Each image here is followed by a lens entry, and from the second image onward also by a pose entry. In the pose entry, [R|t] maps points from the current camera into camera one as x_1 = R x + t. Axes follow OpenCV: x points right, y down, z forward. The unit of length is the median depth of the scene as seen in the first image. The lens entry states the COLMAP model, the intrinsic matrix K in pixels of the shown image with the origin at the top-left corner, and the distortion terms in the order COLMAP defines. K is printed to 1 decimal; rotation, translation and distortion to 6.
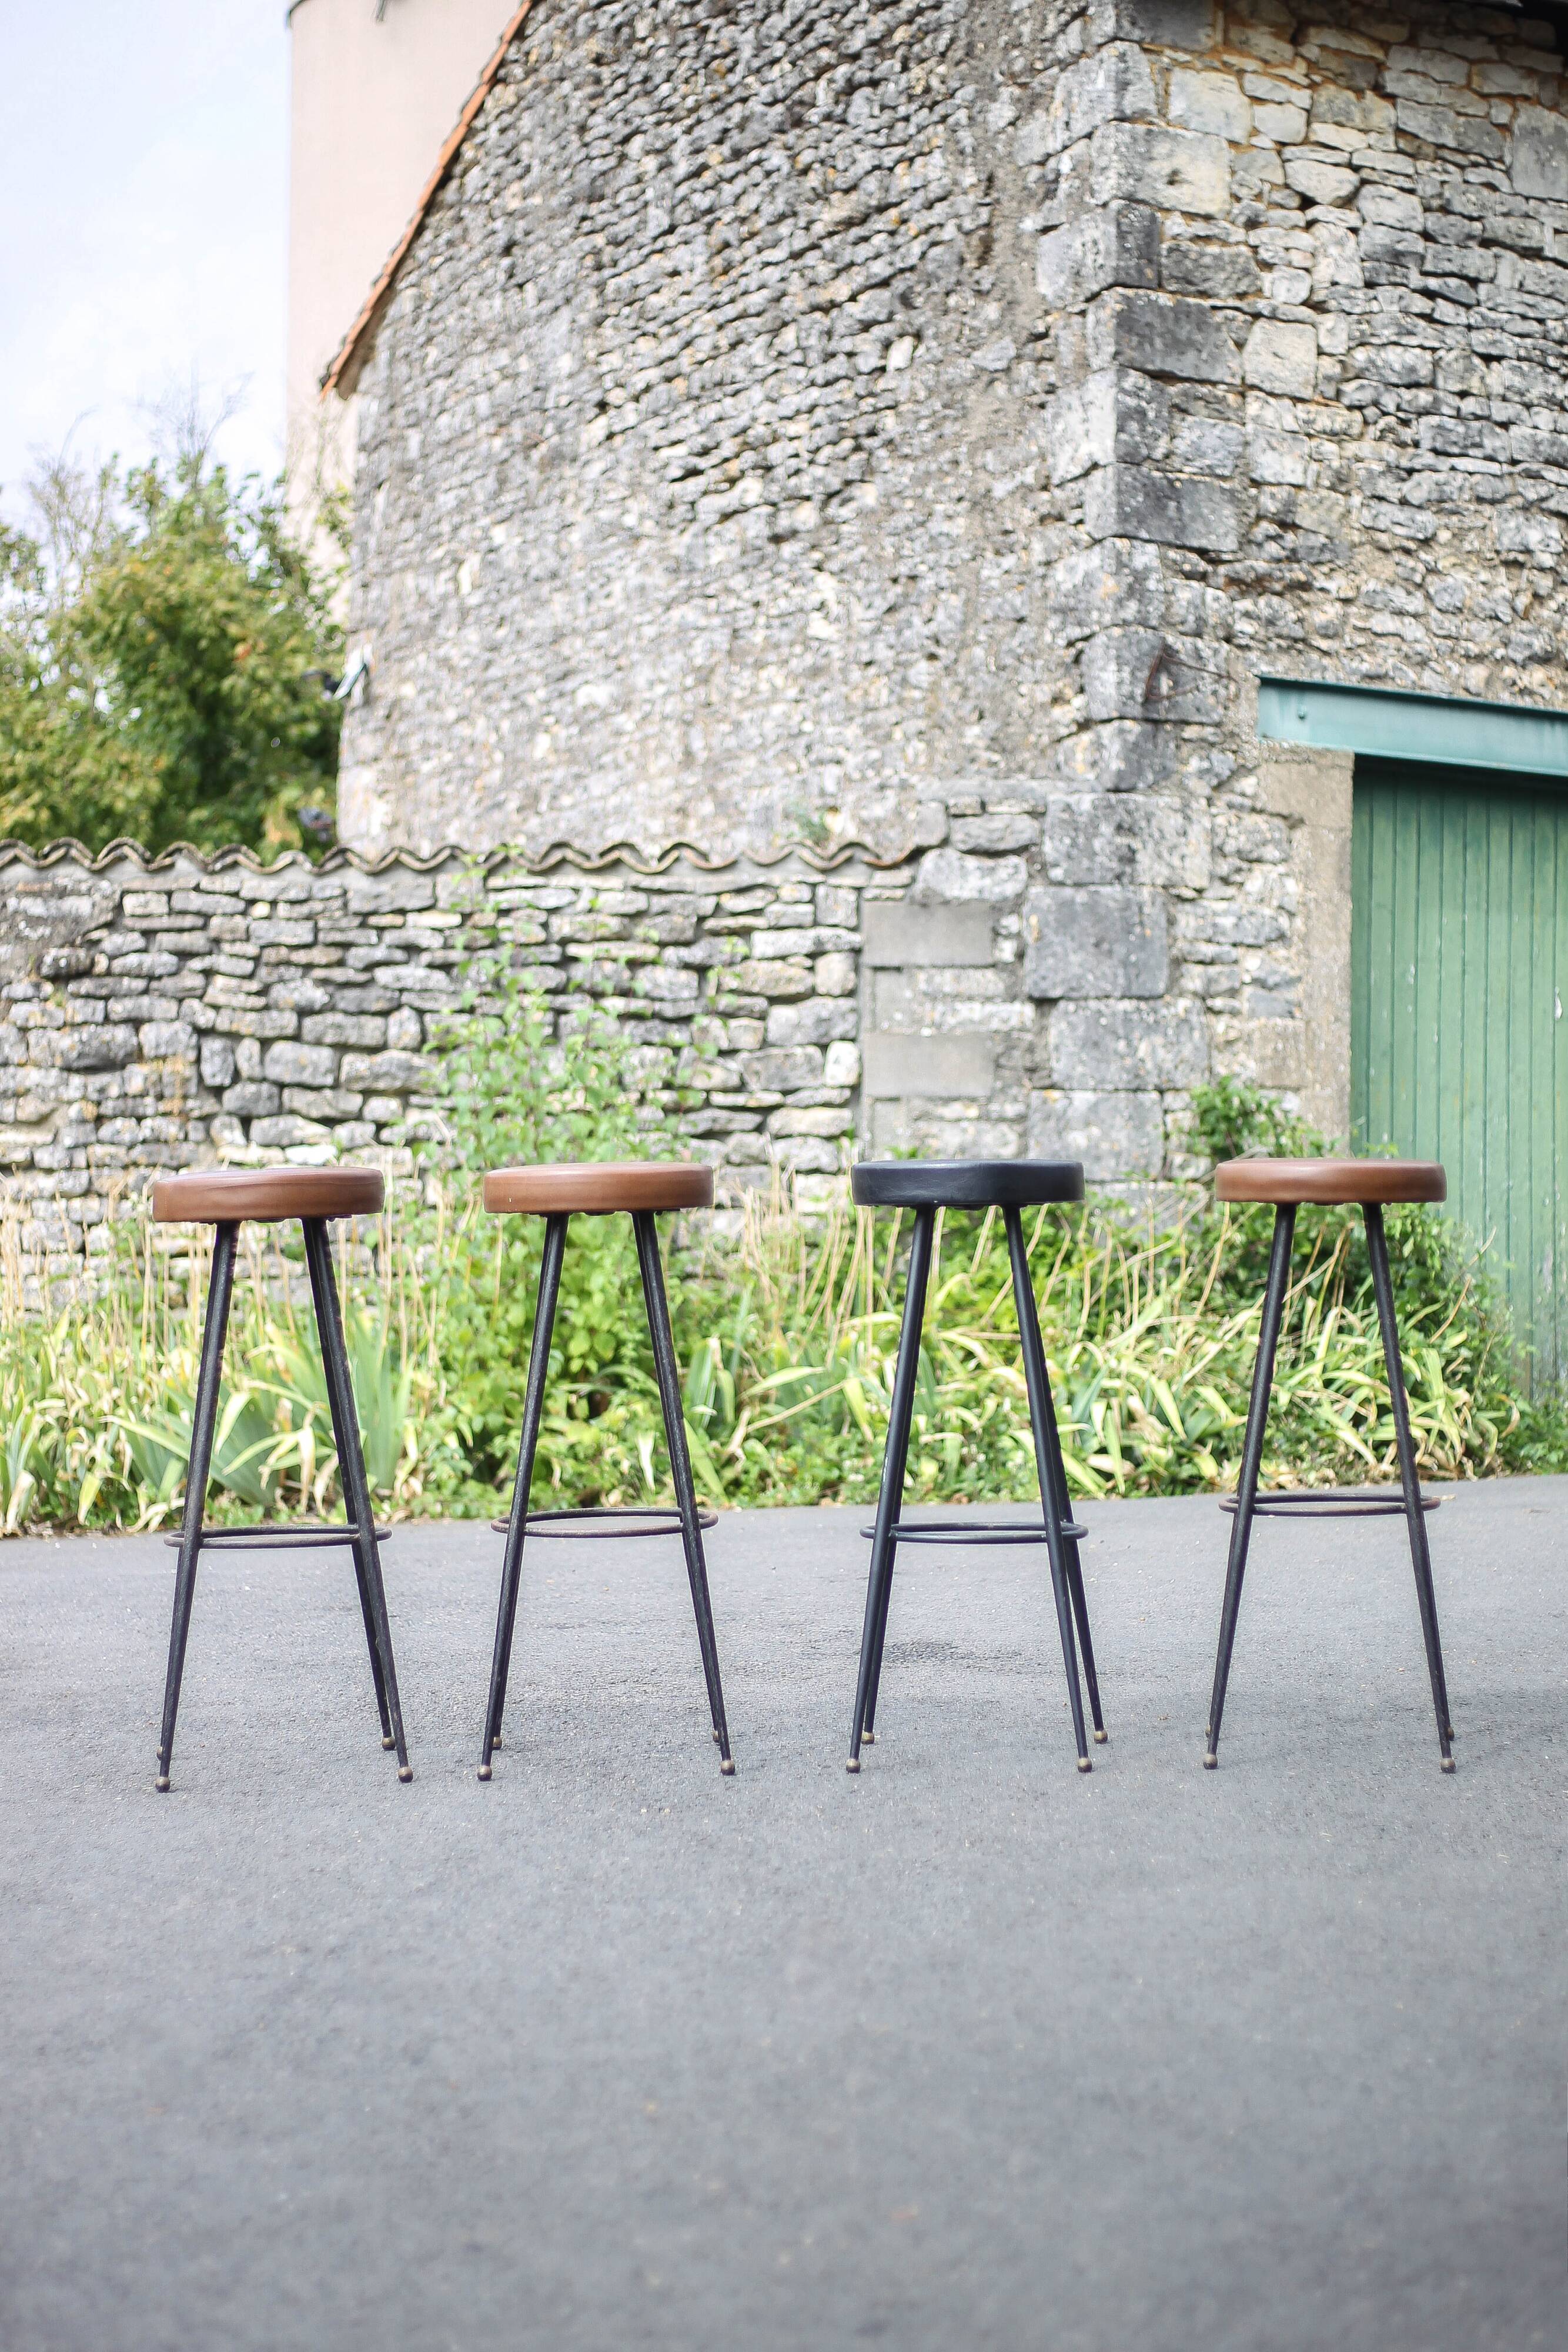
lens RADIAL K [[4688.8, 0, 728.7], [0, 4688.8, 1175.7], [0, 0, 1]] dist [-0.093077, 0.007714]
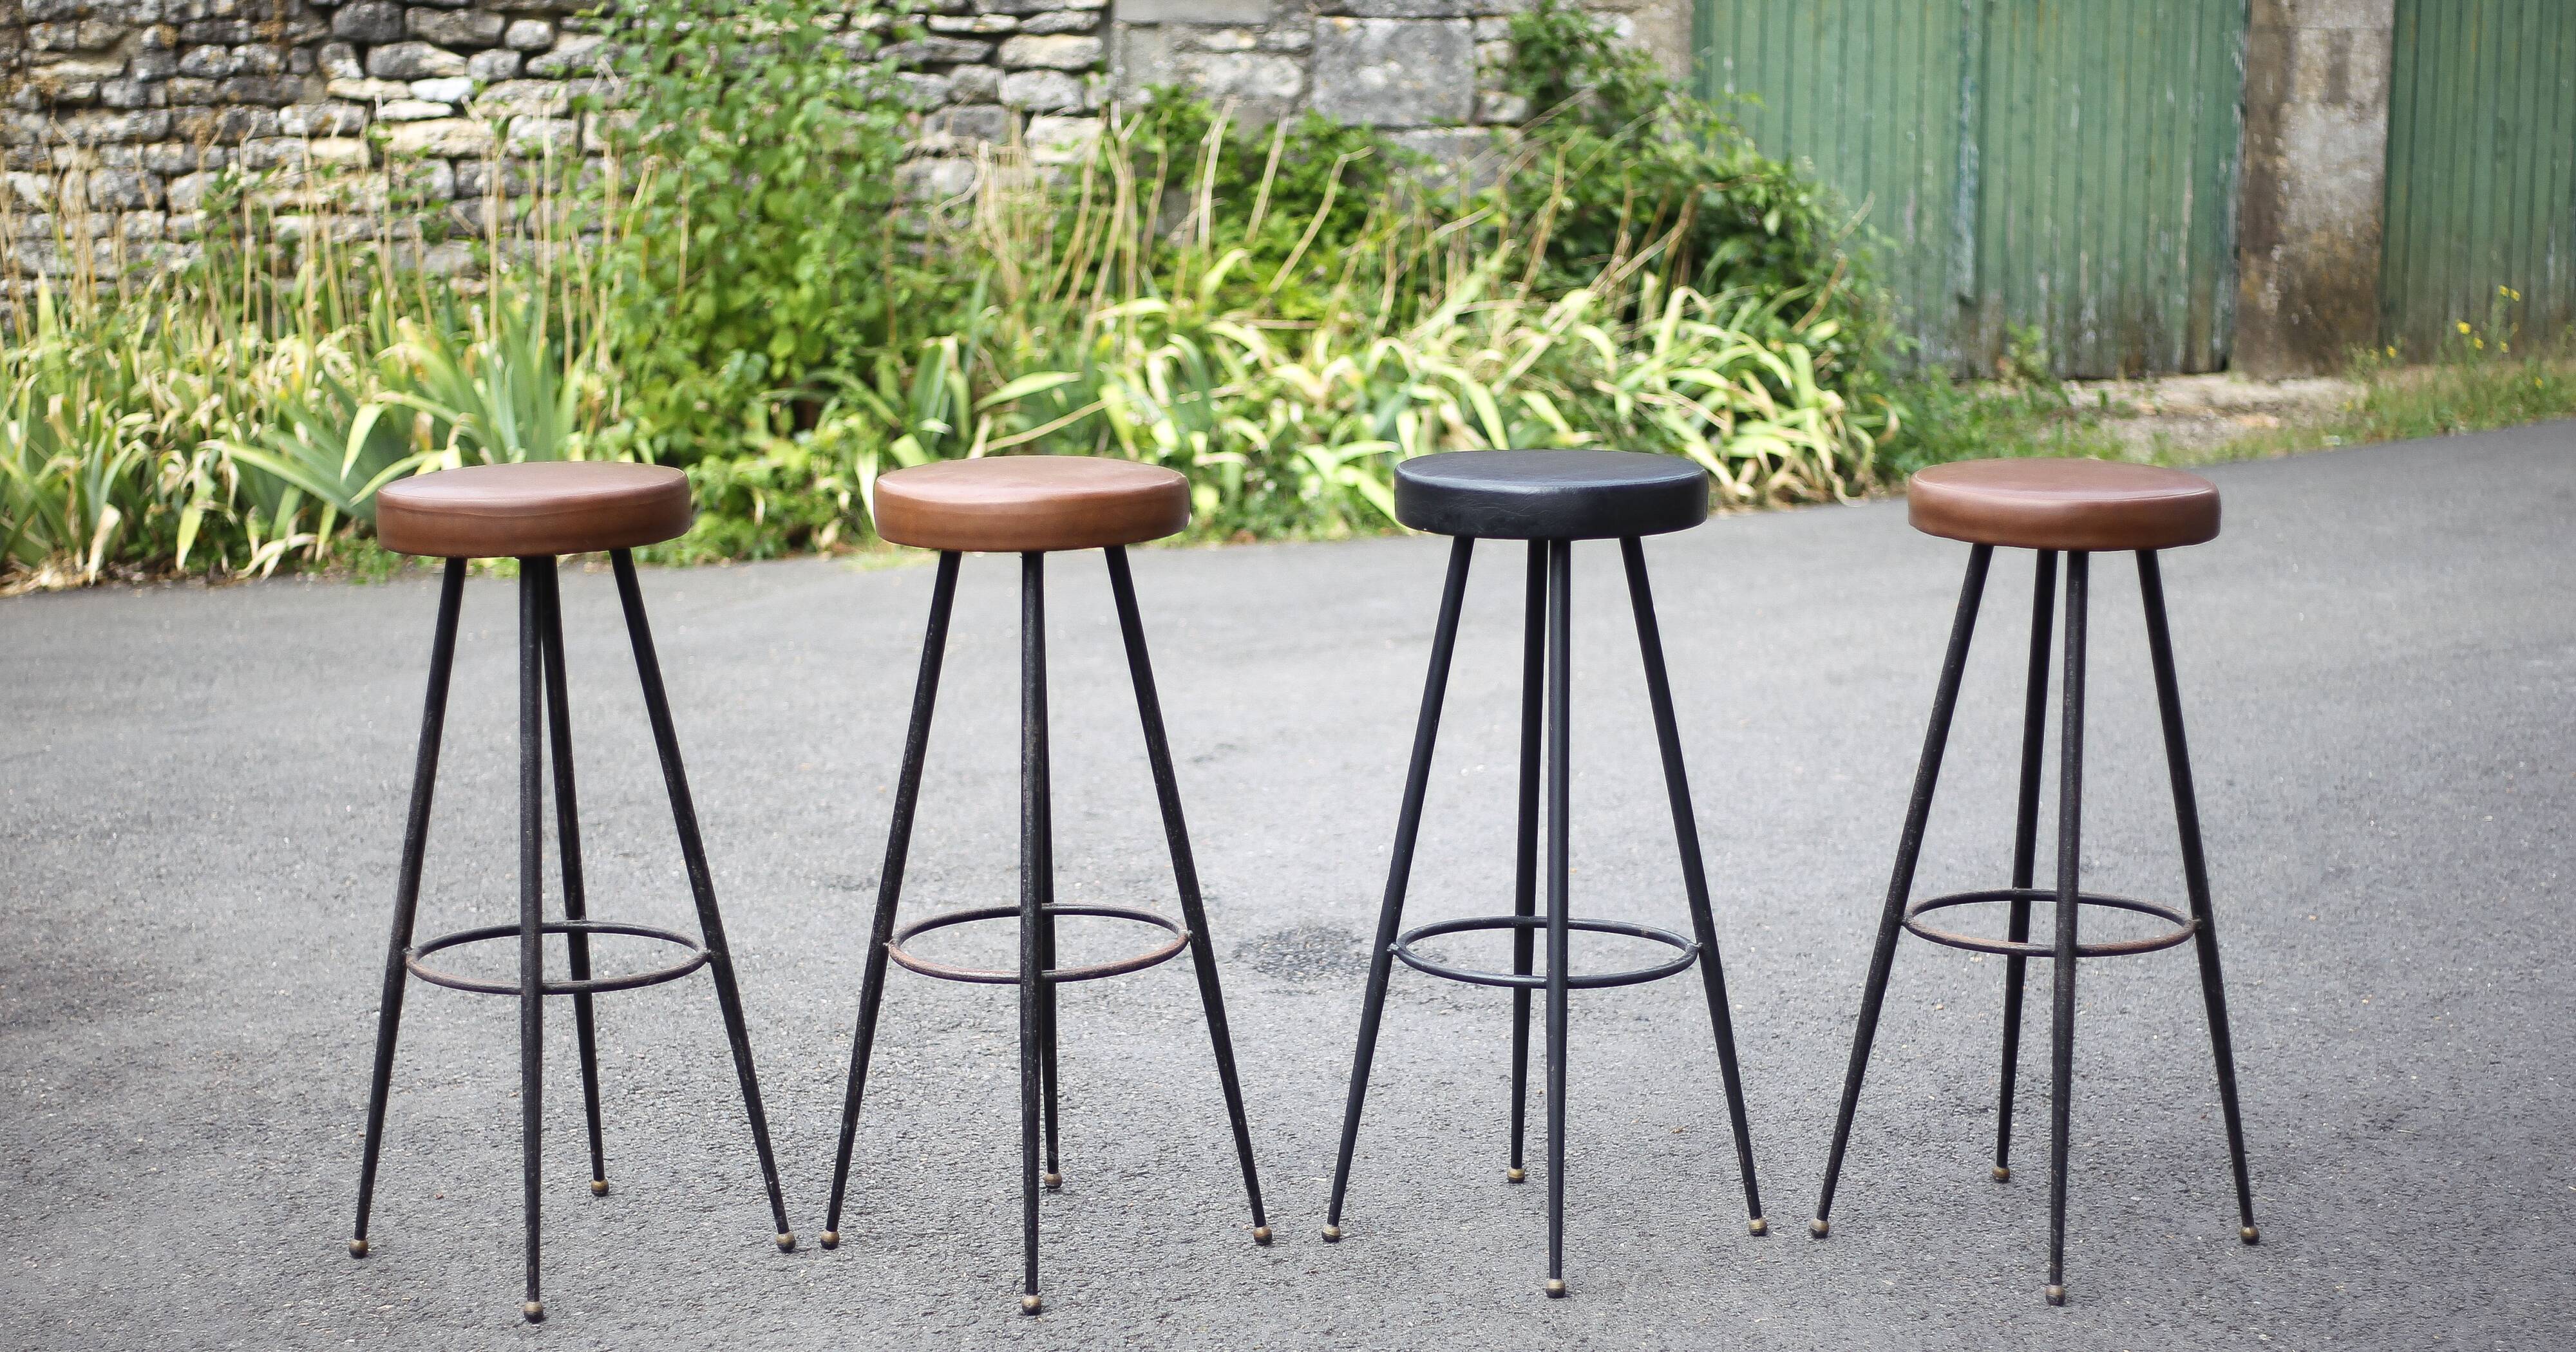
lens RADIAL K [[5082.1, 0, 1252.4], [0, 5082.1, 884.5], [0, 0, 1]] dist [-0.100774, 0.000404]
pose [[0.996160, -0.007672, 0.087213, -0.026113], [-0.010117, 0.979393, 0.201712, -0.048184], [-0.086963, -0.201819, 0.975554, 0.095970]]
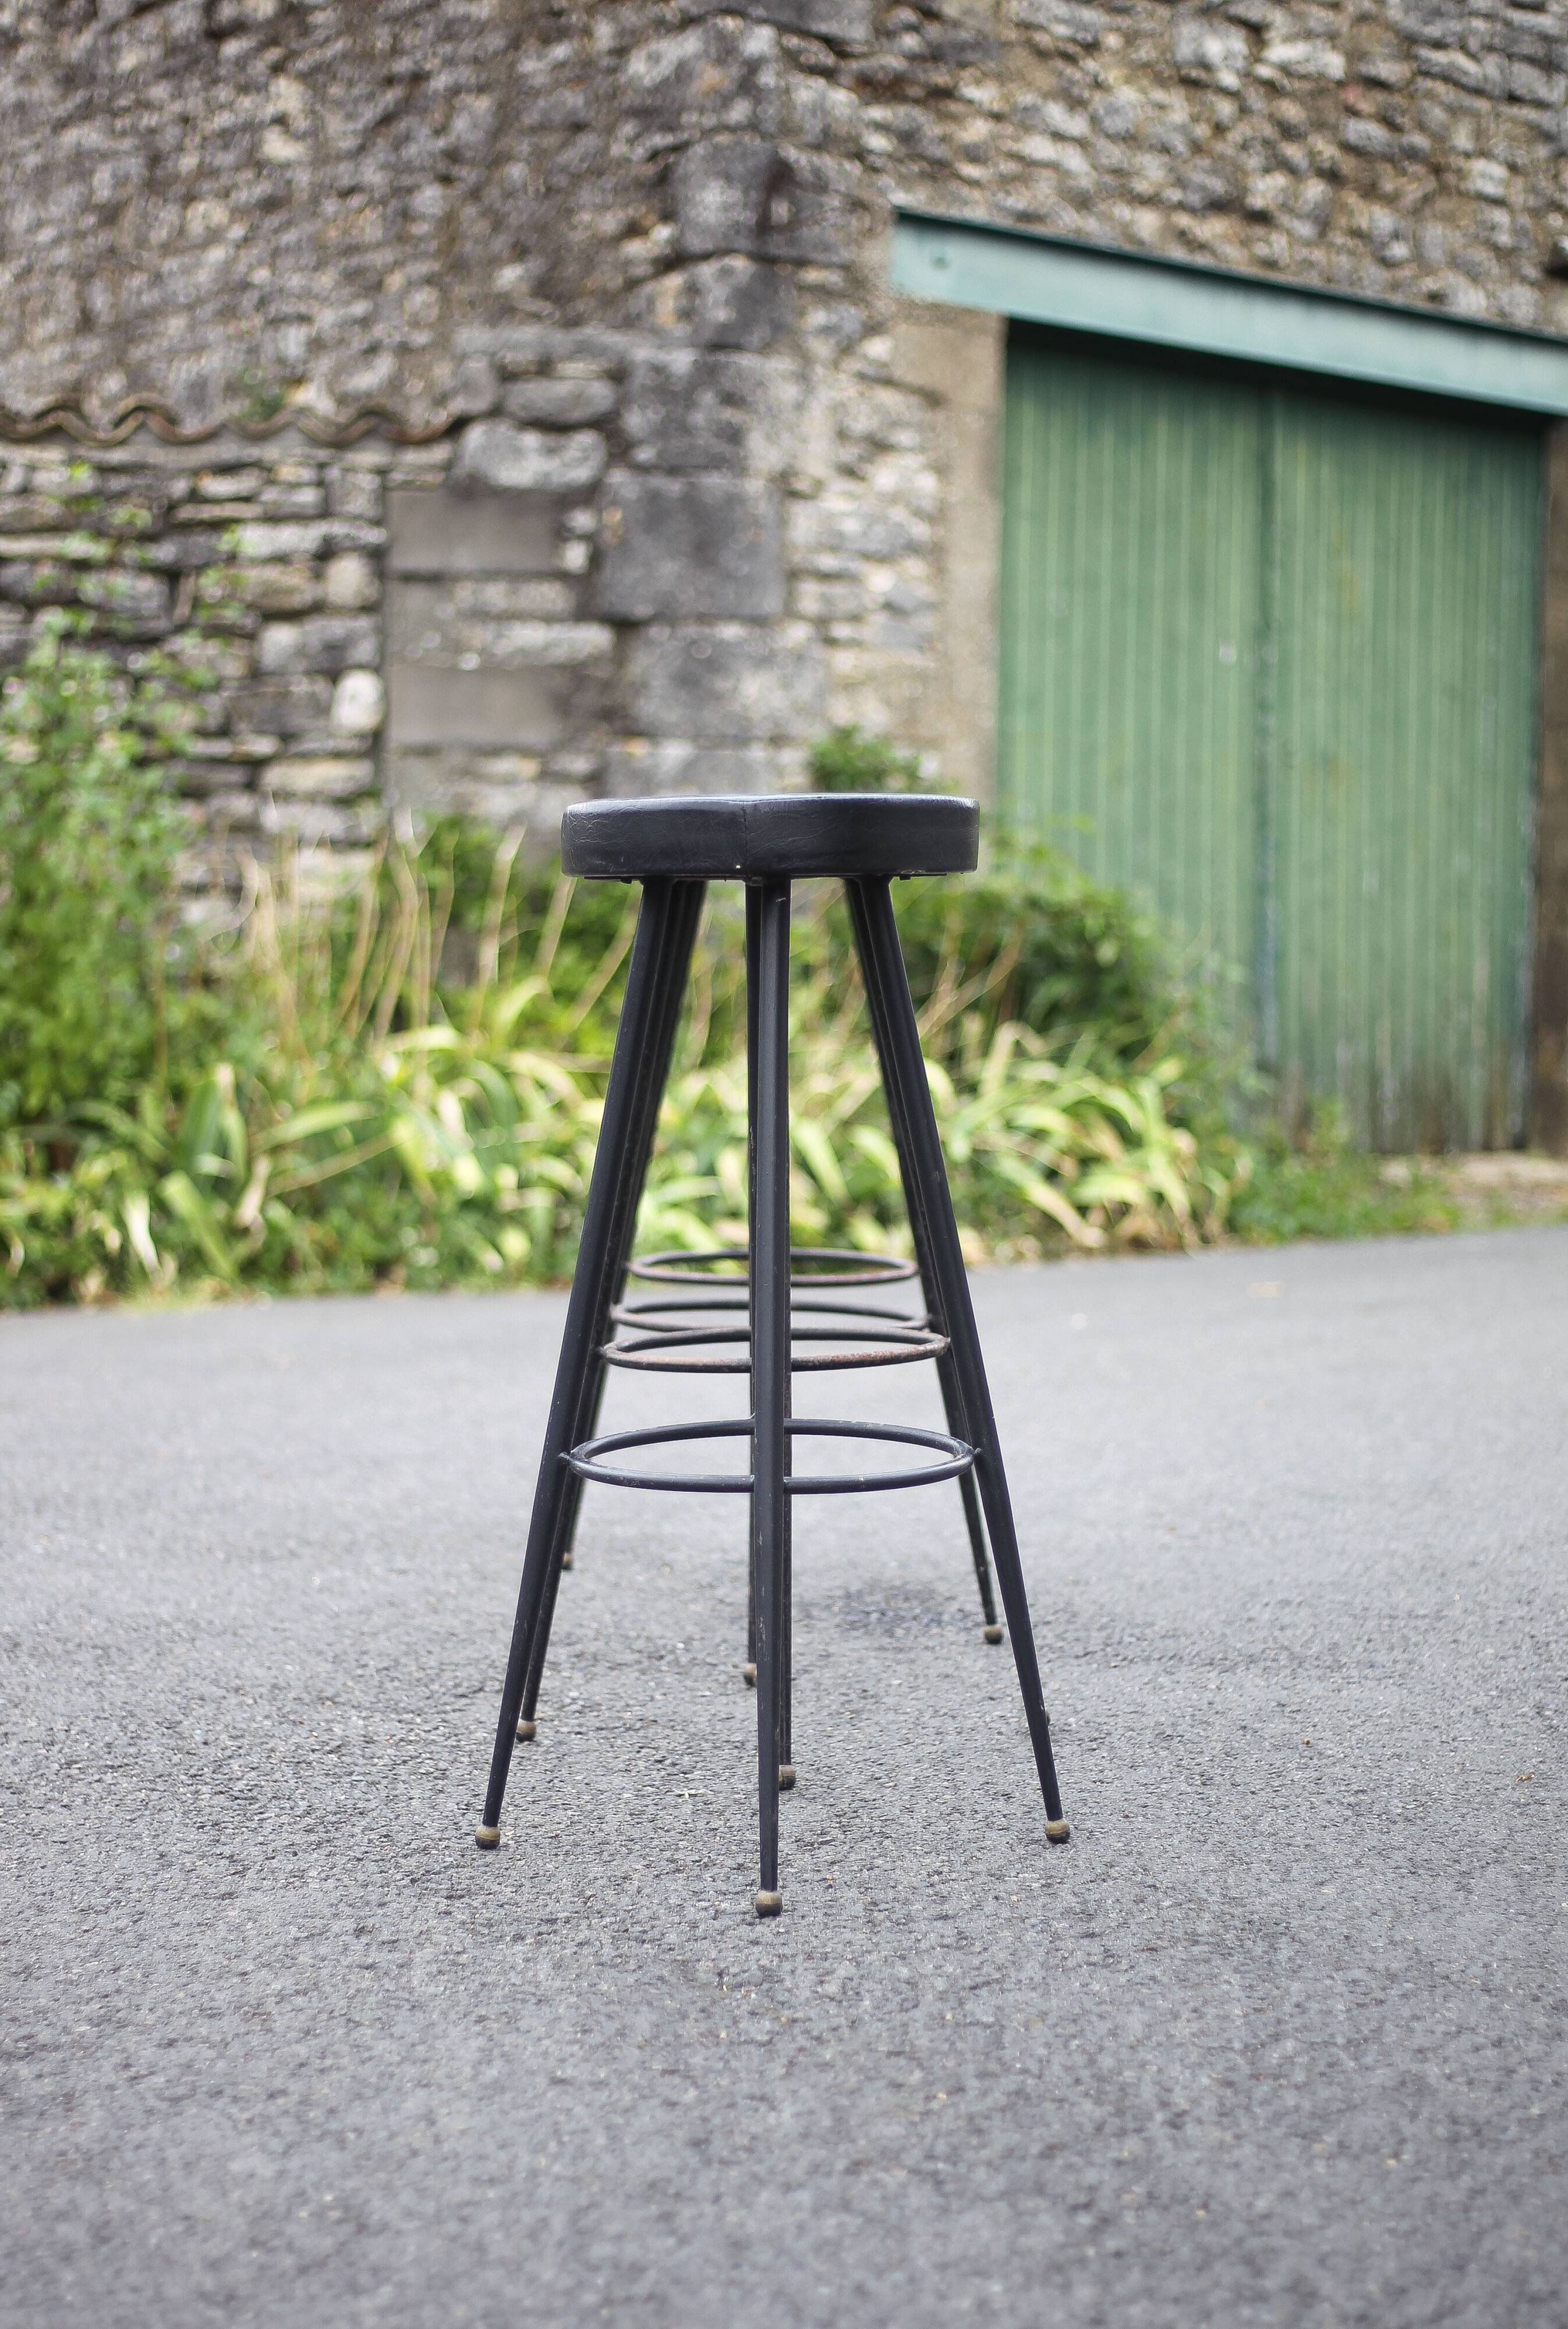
lens RADIAL K [[4738.4, 0, 787.5], [0, 4738.4, 1212.3], [0, 0, 1]] dist [-0.096471, -0.012006]
pose [[0.981610, -0.004935, 0.190833, -0.053736], [-0.008700, 0.997471, 0.070543, 0.003790], [-0.190698, -0.070906, 0.979085, 0.233523]]
